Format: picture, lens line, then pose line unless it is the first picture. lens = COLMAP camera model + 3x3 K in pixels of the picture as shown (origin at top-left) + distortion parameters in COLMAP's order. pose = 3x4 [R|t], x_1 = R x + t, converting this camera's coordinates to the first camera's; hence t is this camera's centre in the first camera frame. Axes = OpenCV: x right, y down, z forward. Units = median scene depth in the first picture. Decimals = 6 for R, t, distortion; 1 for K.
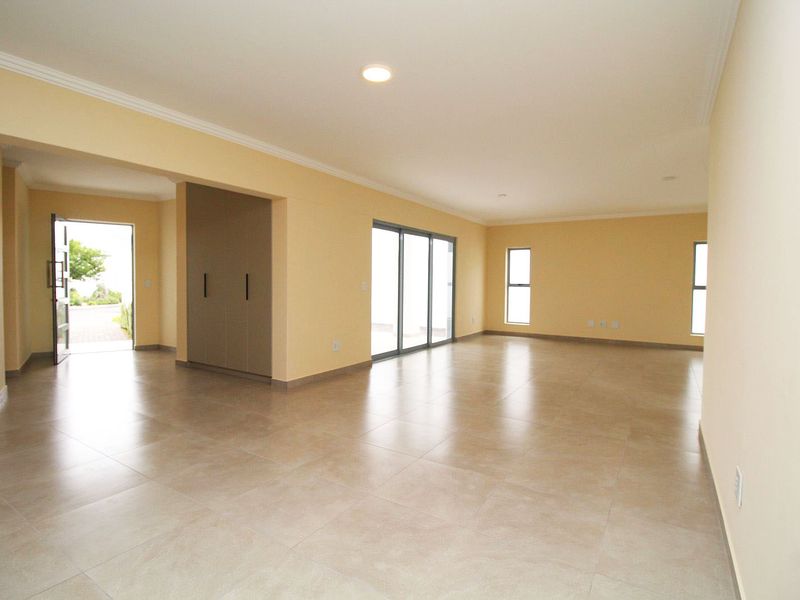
lens RADIAL K [[417.1, 0, 400.4], [0, 417.1, 299.8], [0, 0, 1]] dist [0.006175, -0.003297]
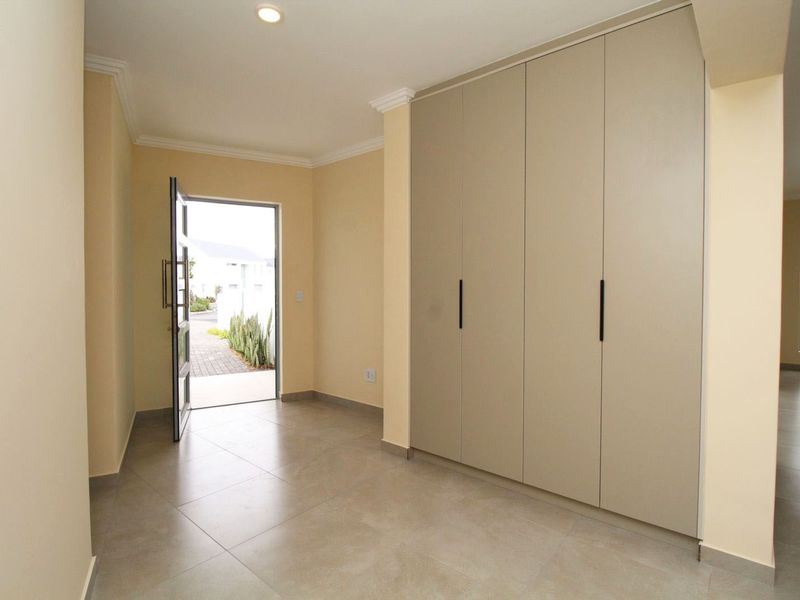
lens RADIAL K [[417.1, 0, 422.5], [0, 417.1, 291.3], [0, 0, 1]] dist [0.006175, -0.003297]
pose [[0.995406, -0.004109, -0.095651, -0.351535], [0.001355, 0.999583, -0.028837, -0.027282], [0.095729, 0.028575, 0.994997, 0.375441]]
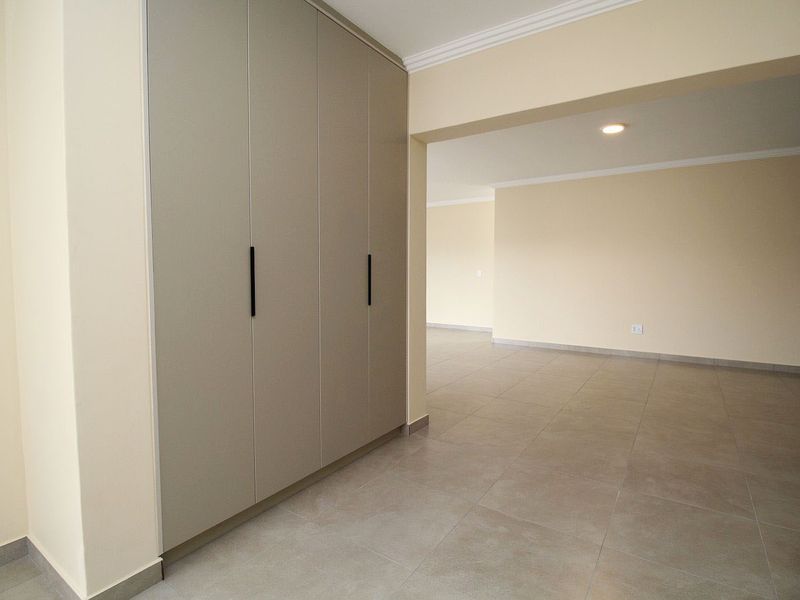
lens RADIAL K [[417.1, 0, 398.1], [0, 417.1, 297.5], [0, 0, 1]] dist [0.006175, -0.003297]
pose [[0.031814, -0.080870, 0.996217, -0.611619], [0.028592, 0.996387, 0.079970, -0.034358], [-0.999085, 0.025939, 0.034011, 0.658959]]
